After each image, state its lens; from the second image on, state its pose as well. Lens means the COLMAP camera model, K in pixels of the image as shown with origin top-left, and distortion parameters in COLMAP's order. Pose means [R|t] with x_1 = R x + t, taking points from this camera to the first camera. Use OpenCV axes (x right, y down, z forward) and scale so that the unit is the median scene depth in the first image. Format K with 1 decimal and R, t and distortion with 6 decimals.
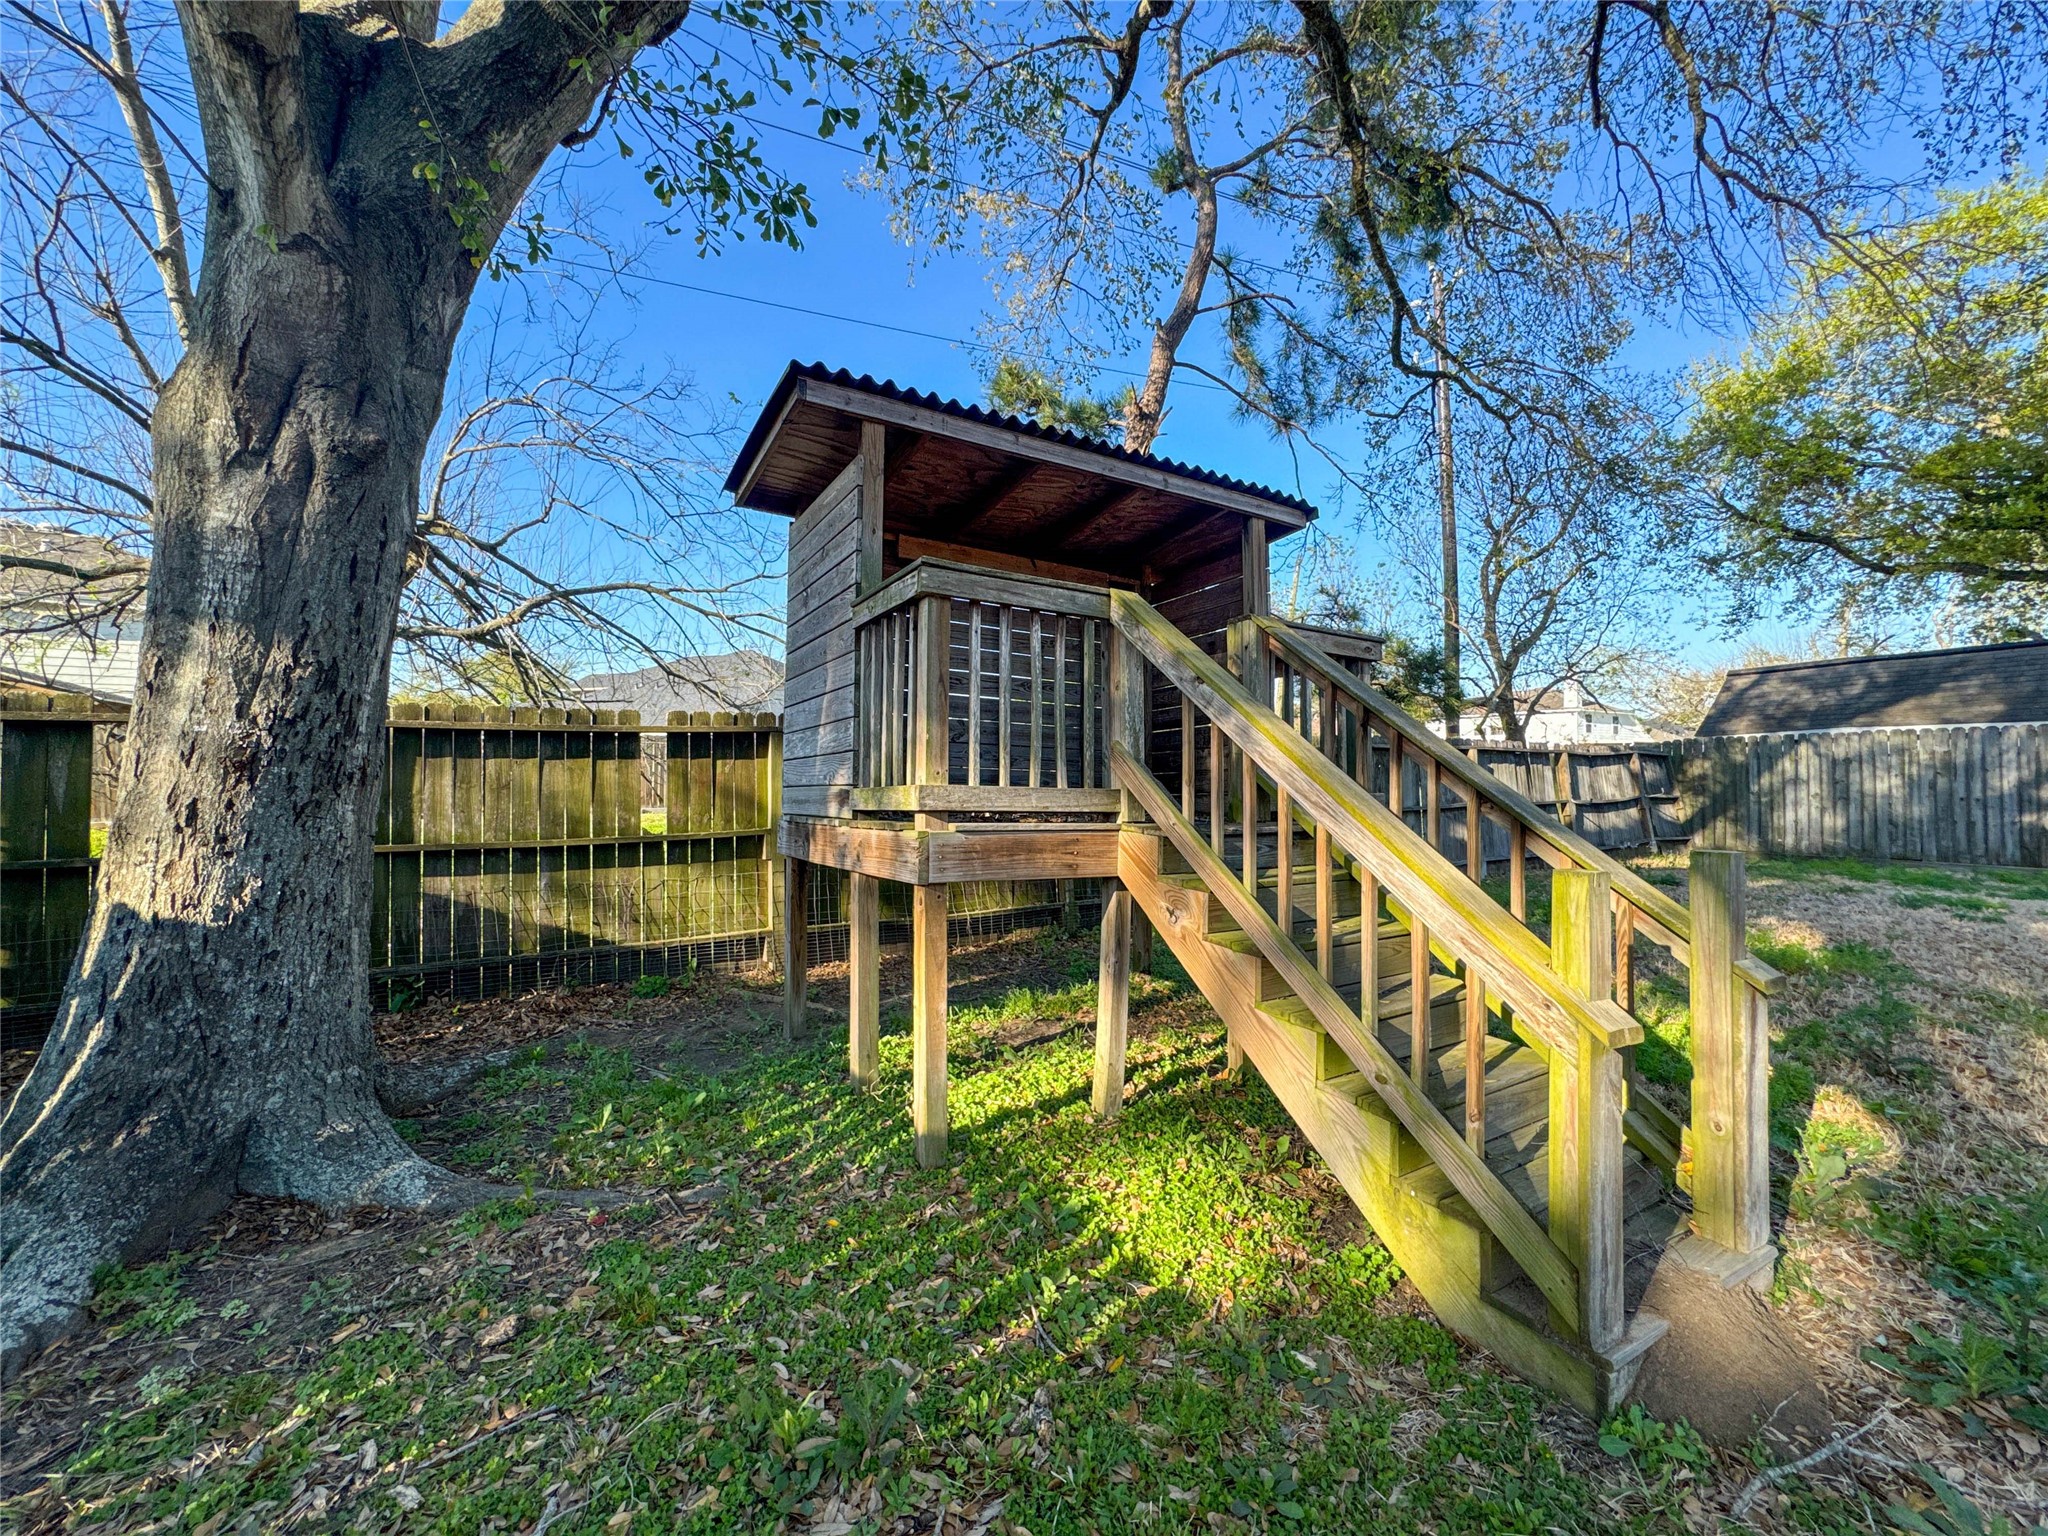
lens RADIAL K [[823.5, 0, 1011.1], [0, 823.5, 772.6], [0, 0, 1]] dist [-0.053681, 0.015037]
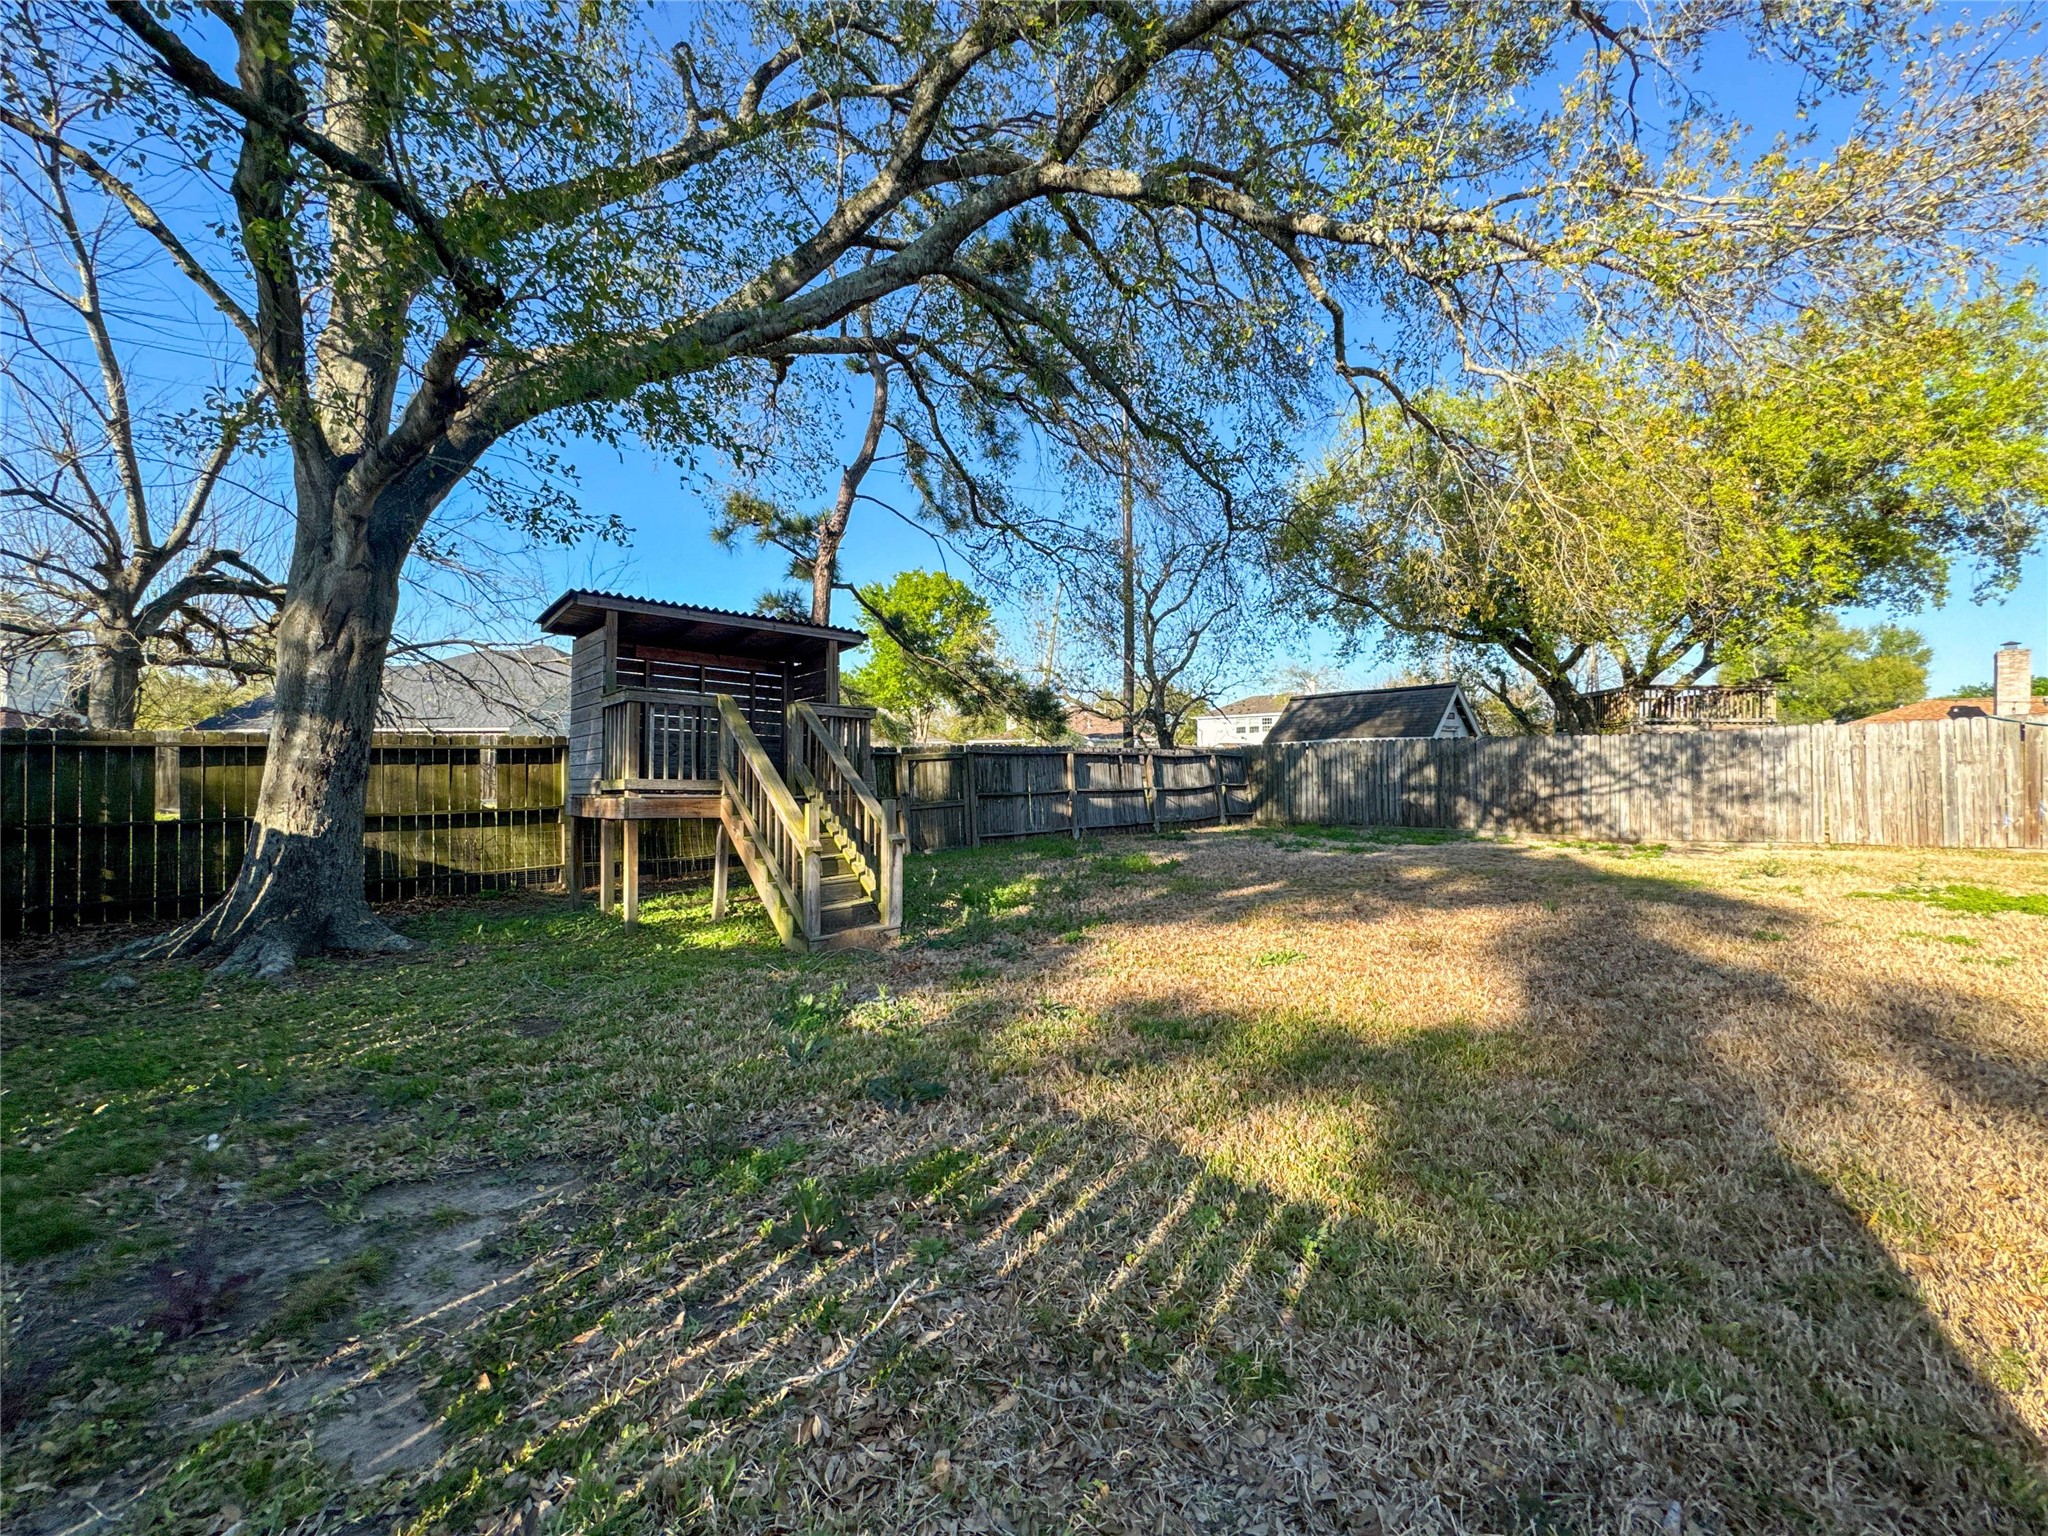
lens RADIAL K [[828.6, 0, 1013.1], [0, 828.6, 766.1], [0, 0, 1]] dist [-0.045048, 0.018771]
pose [[0.978378, -0.001056, 0.206820, 0.287490], [0.000876, 0.999999, 0.000957, -0.013779], [-0.206821, -0.000755, 0.978378, -0.914256]]
